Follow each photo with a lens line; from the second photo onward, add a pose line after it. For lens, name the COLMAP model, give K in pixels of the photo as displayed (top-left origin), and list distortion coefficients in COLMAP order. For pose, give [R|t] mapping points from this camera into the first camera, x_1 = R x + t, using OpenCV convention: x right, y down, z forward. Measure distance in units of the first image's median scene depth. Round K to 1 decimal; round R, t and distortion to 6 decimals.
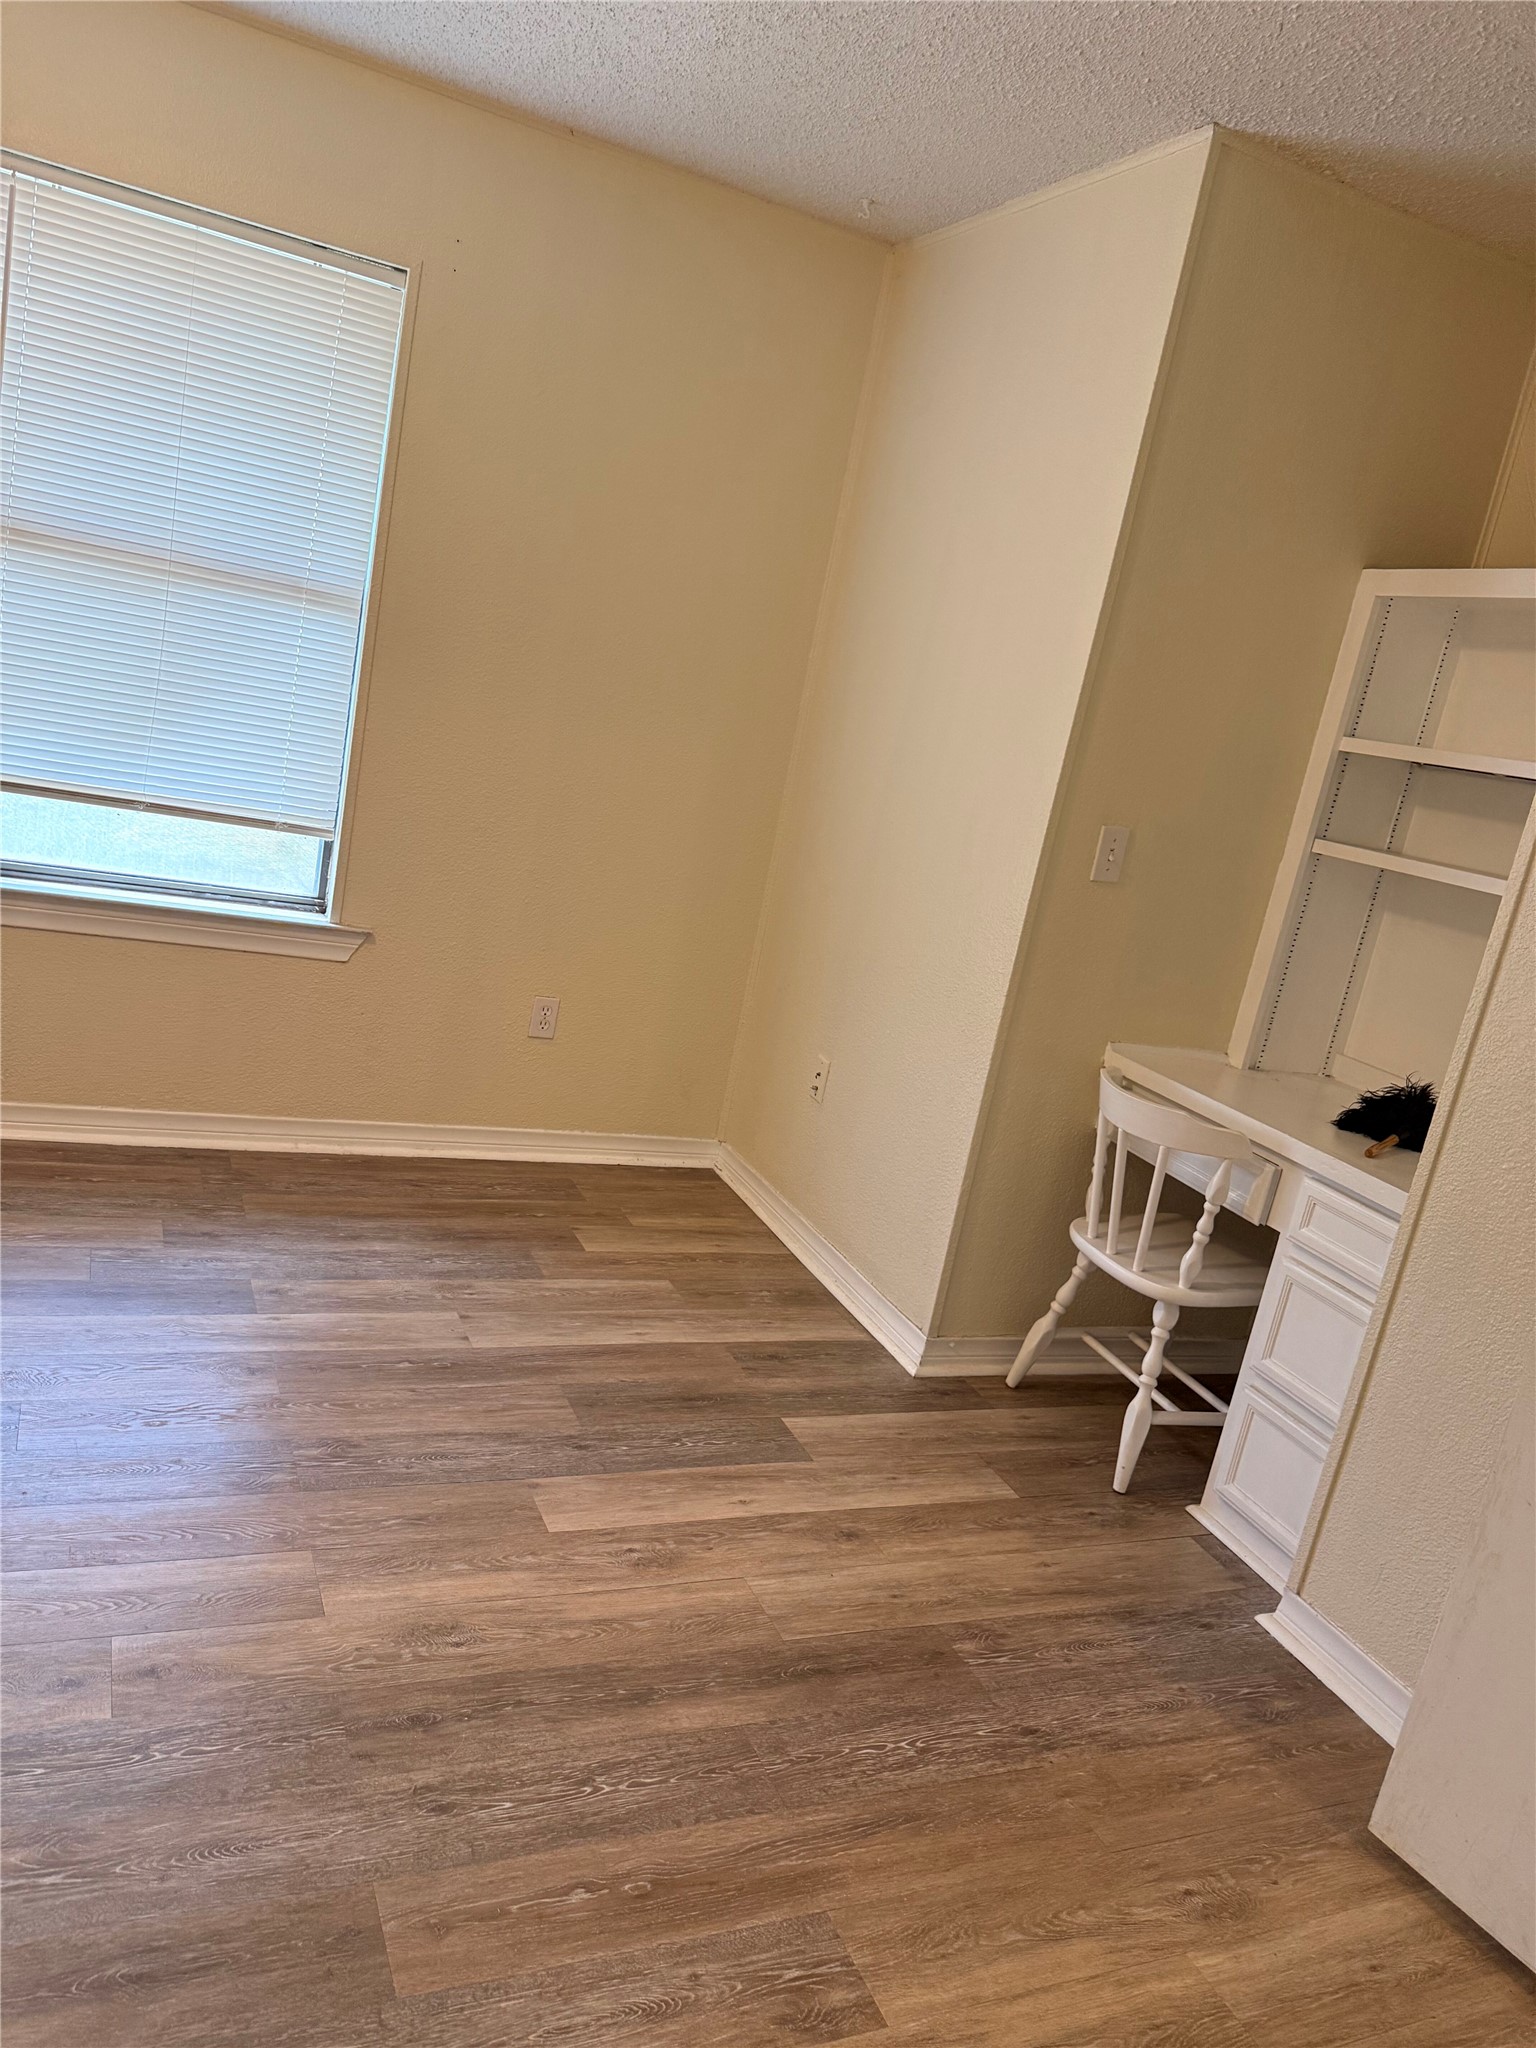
lens RADIAL K [[1439.2, 0, 767.5], [0, 1439.2, 1028.3], [0, 0, 1]] dist [0.050442, -0.050865]
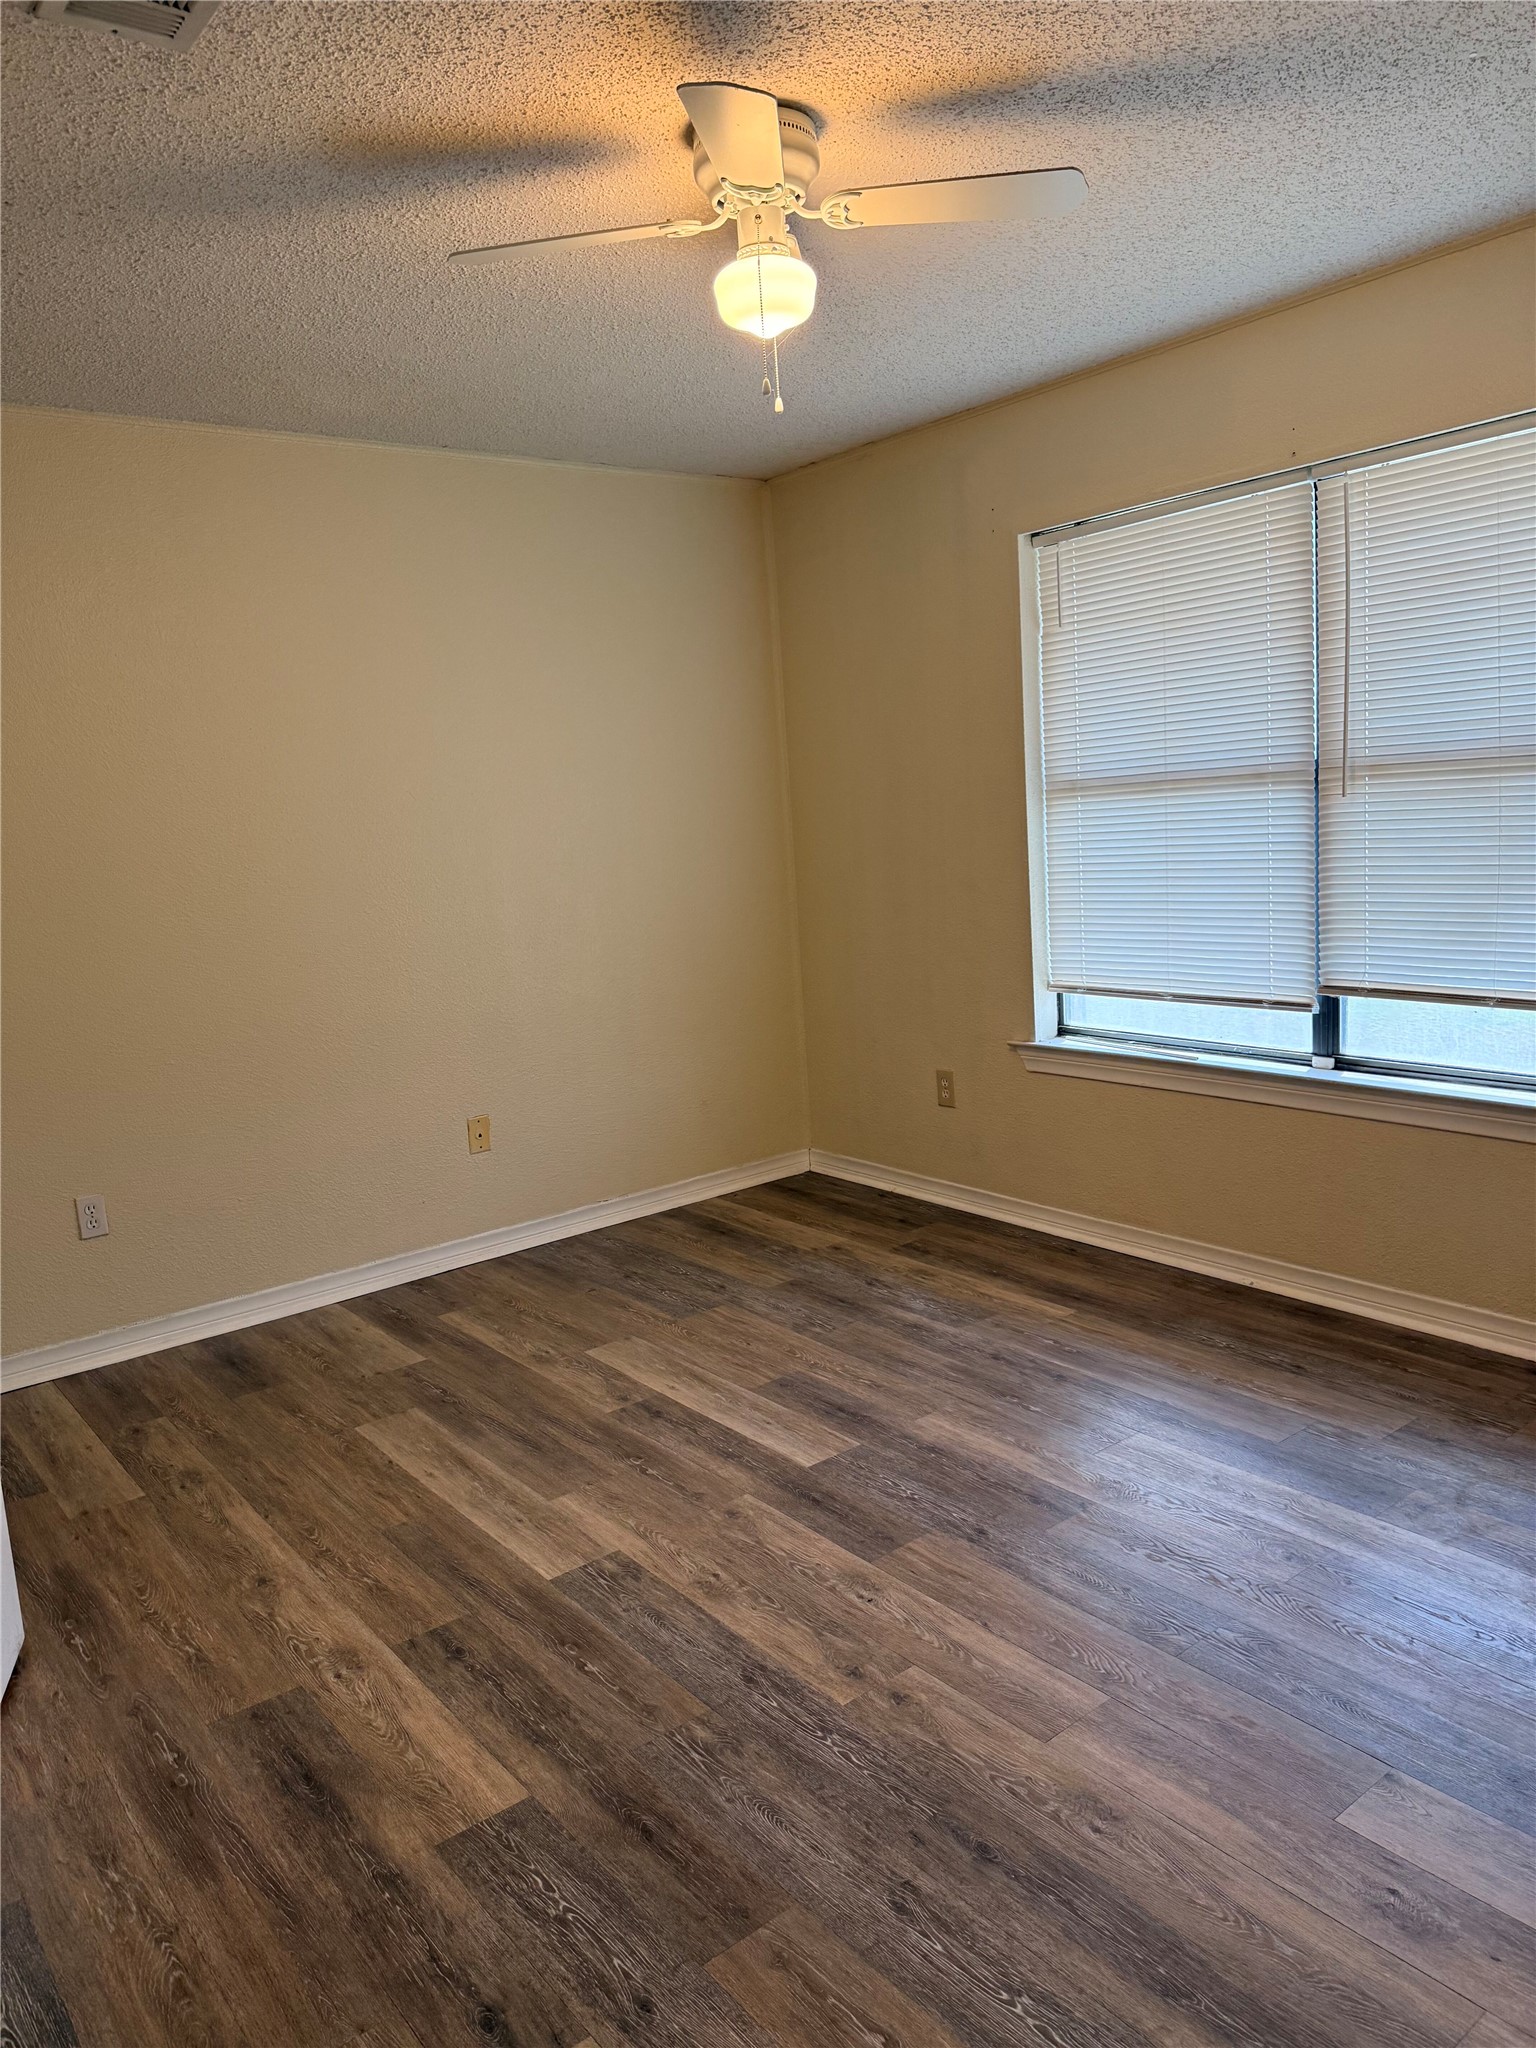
lens RADIAL K [[1439.2, 0, 763.5], [0, 1439.2, 1022.8], [0, 0, 1]] dist [0.050442, -0.050865]
pose [[0.216751, -0.078466, -0.973068, 0.779924], [-0.095083, 0.990329, -0.101037, 0.016837], [0.971585, 0.114422, 0.207194, 0.575147]]
